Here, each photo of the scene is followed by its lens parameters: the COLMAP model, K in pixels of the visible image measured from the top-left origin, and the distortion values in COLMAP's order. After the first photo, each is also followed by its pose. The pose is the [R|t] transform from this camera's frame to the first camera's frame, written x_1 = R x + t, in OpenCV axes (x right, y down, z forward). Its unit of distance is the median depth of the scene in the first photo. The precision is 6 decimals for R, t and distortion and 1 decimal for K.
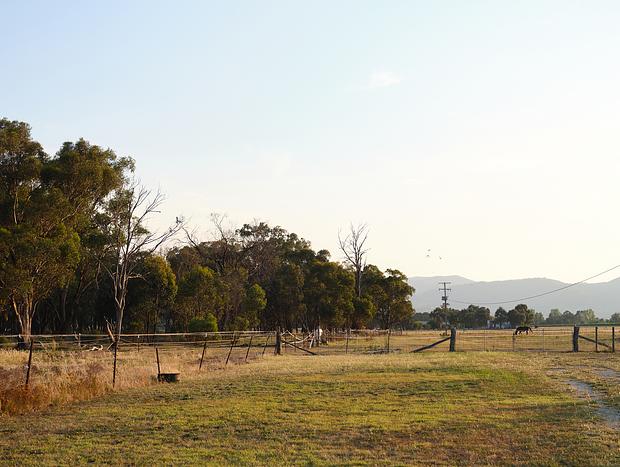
lens RADIAL K [[929.2, 0, 310.7], [0, 929.2, 233.5], [0, 0, 1]] dist [-0.025453, 0.000000]
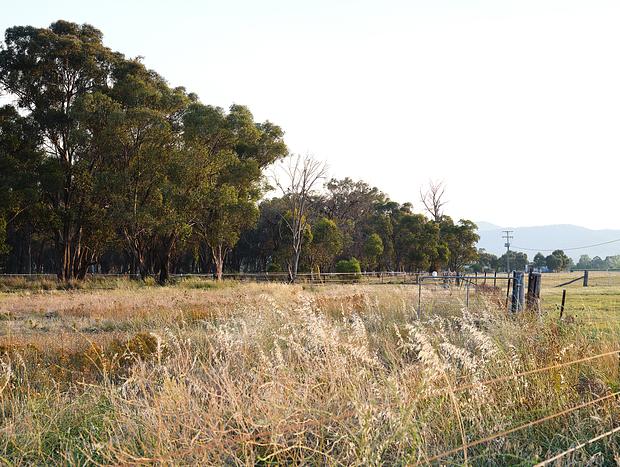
lens RADIAL K [[929.2, 0, 309.3], [0, 929.2, 233.6], [0, 0, 1]] dist [-0.025453, 0.000000]
pose [[0.999848, 0.007801, -0.015624, -0.086462], [-0.006827, 0.998087, 0.061452, -0.013440], [0.016074, -0.061336, 0.997988, -0.146427]]
